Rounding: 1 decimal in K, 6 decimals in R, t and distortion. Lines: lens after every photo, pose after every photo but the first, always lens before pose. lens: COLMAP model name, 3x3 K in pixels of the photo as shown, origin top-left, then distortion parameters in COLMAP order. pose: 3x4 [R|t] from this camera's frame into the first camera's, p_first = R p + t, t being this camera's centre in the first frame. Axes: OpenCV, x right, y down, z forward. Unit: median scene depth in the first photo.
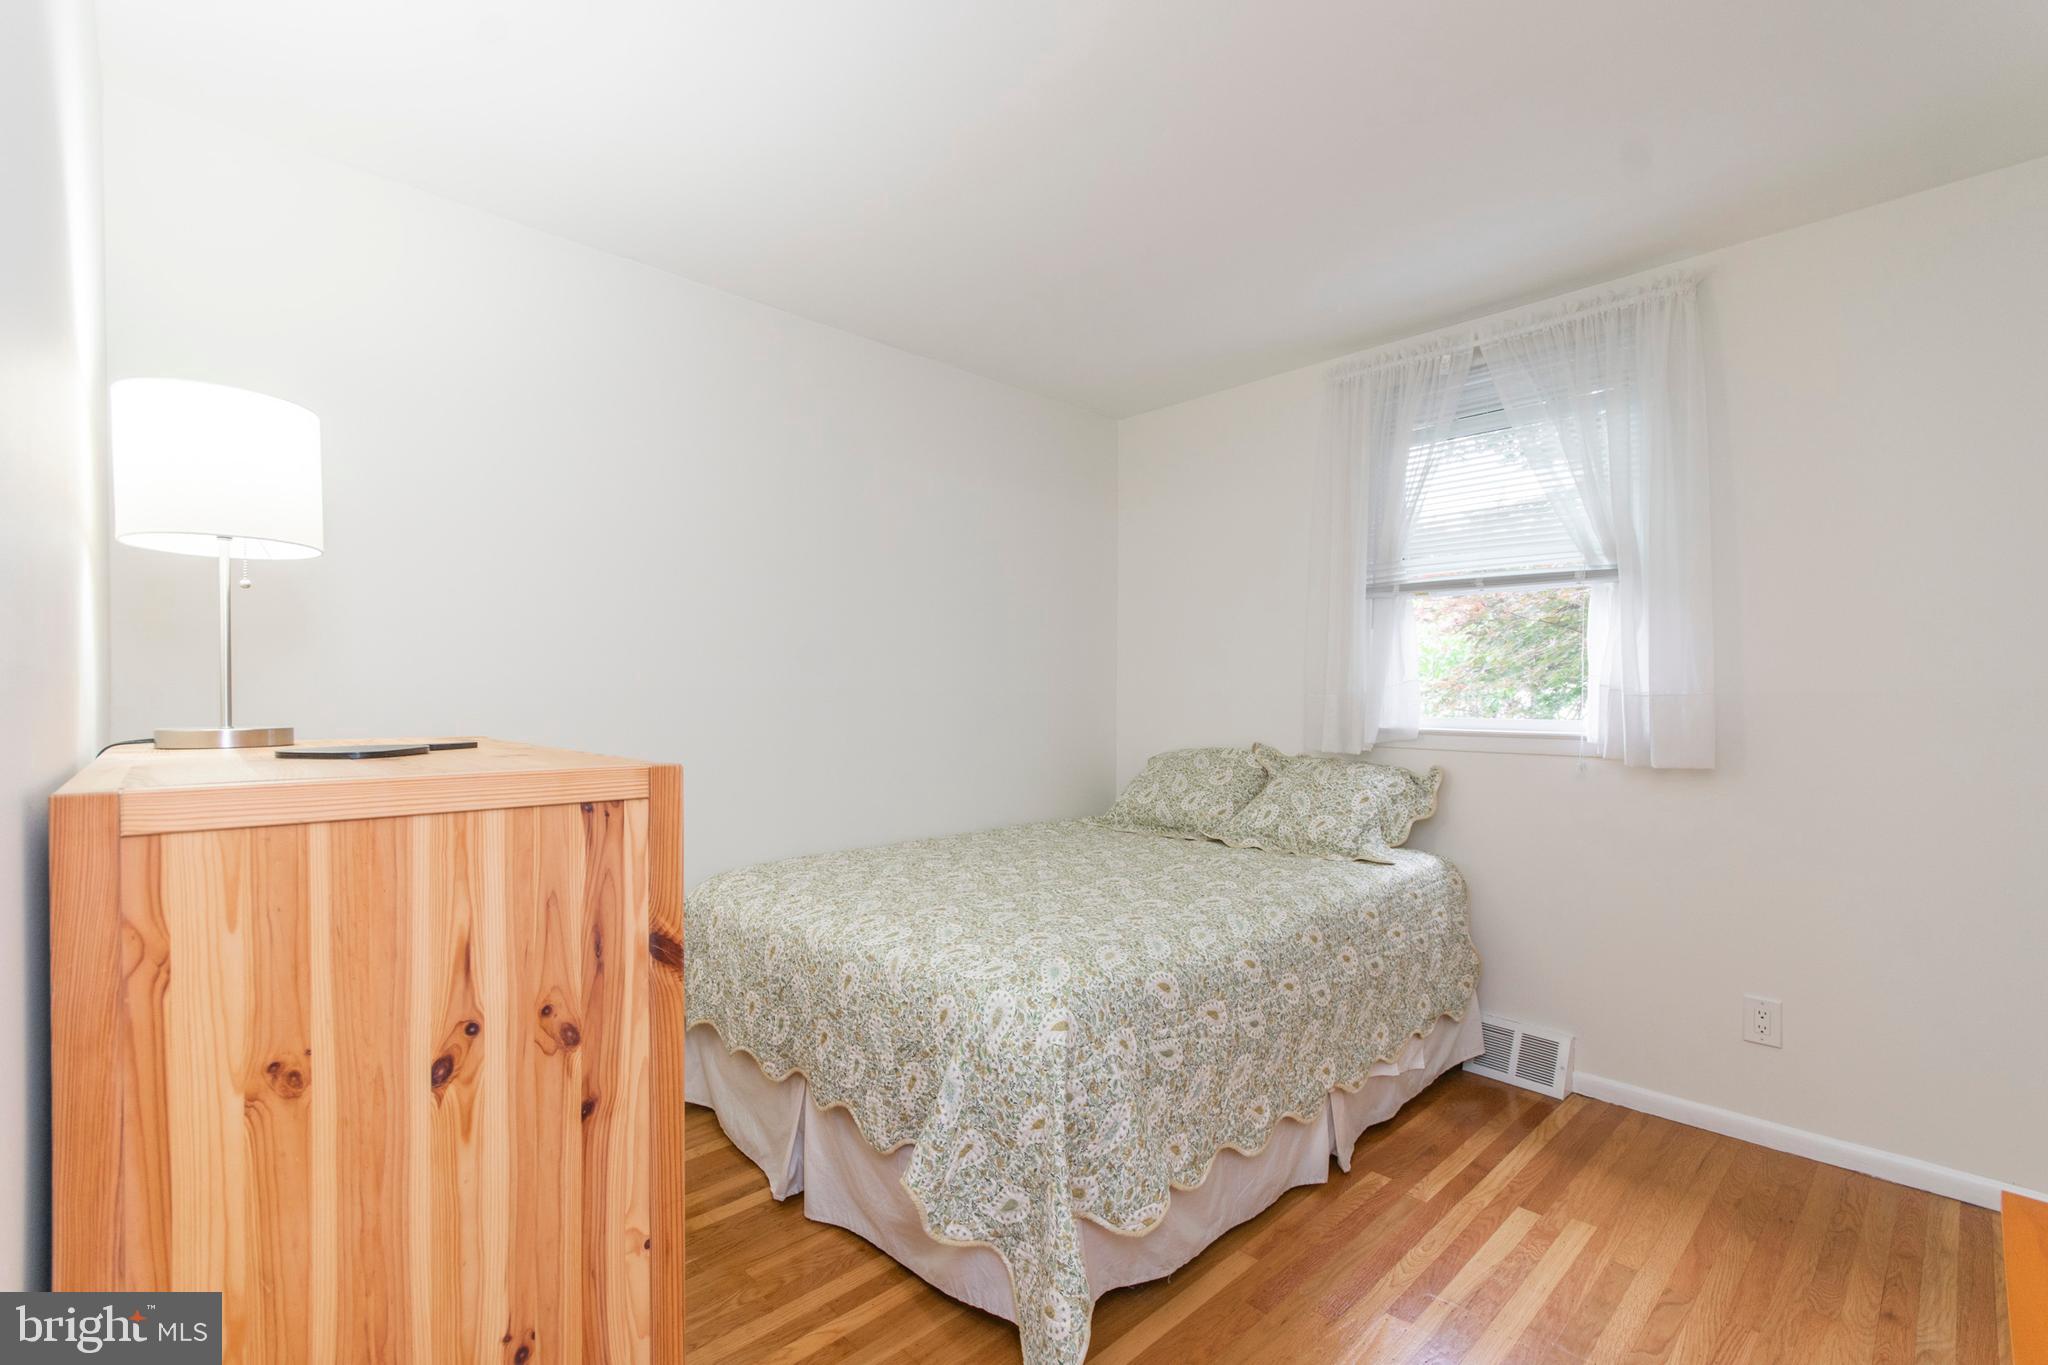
lens RADIAL K [[905.6, 0, 1028.6], [0, 905.6, 691.3], [0, 0, 1]] dist [0.003421, -0.001527]
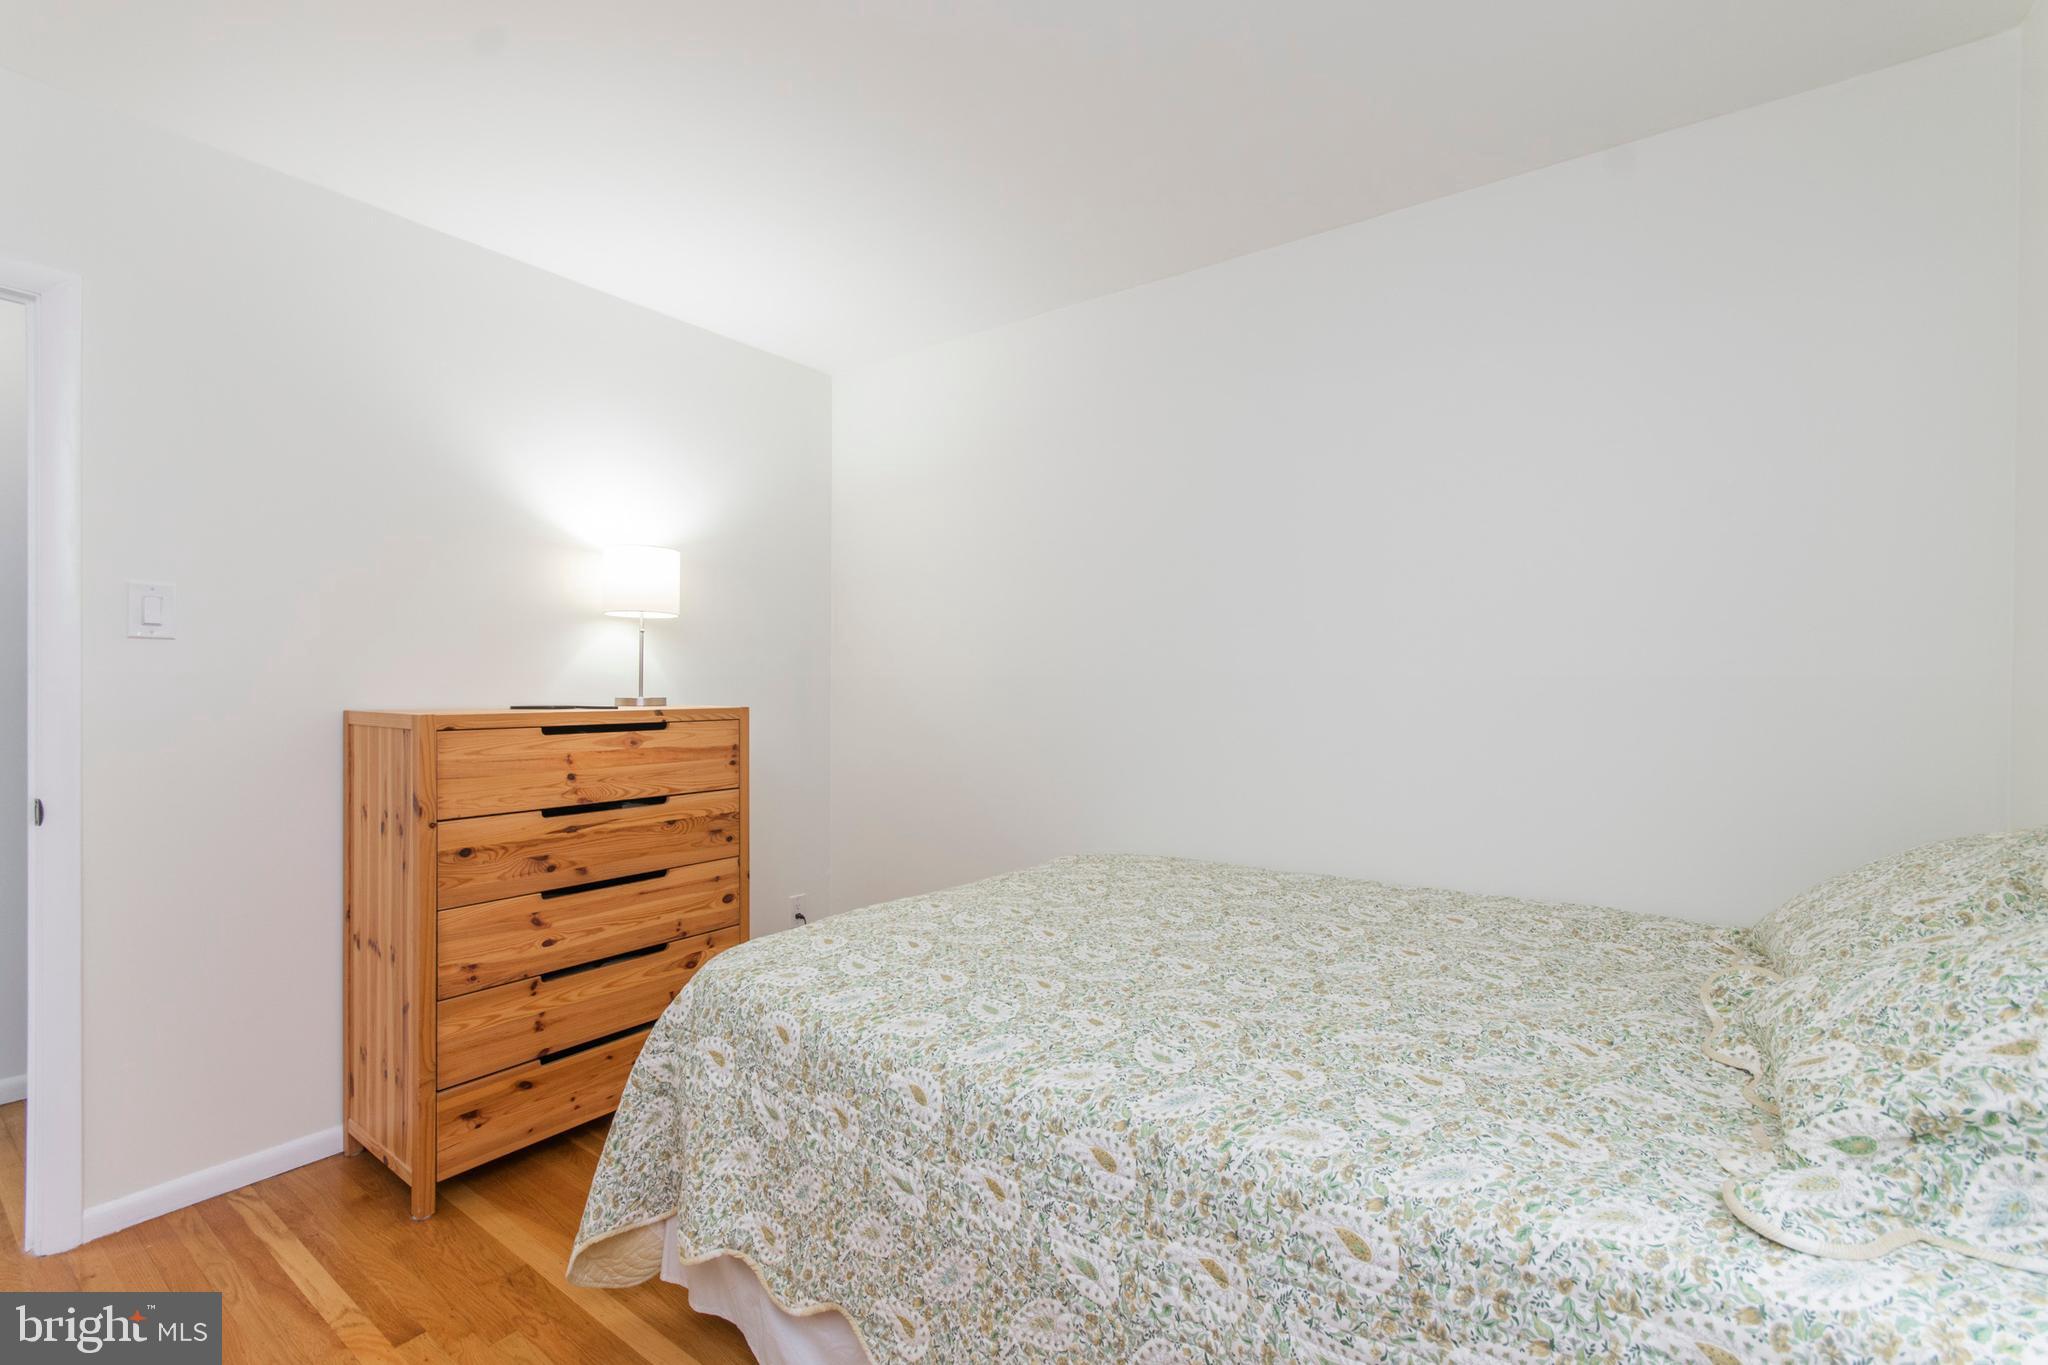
lens RADIAL K [[905.6, 0, 1028.2], [0, 905.6, 681.4], [0, 0, 1]] dist [0.003421, -0.001527]
pose [[0.172497, -0.009364, -0.984965, 0.895847], [-0.004156, 0.999939, -0.010234, 0.011569], [0.985001, 0.005859, 0.172448, 0.960232]]
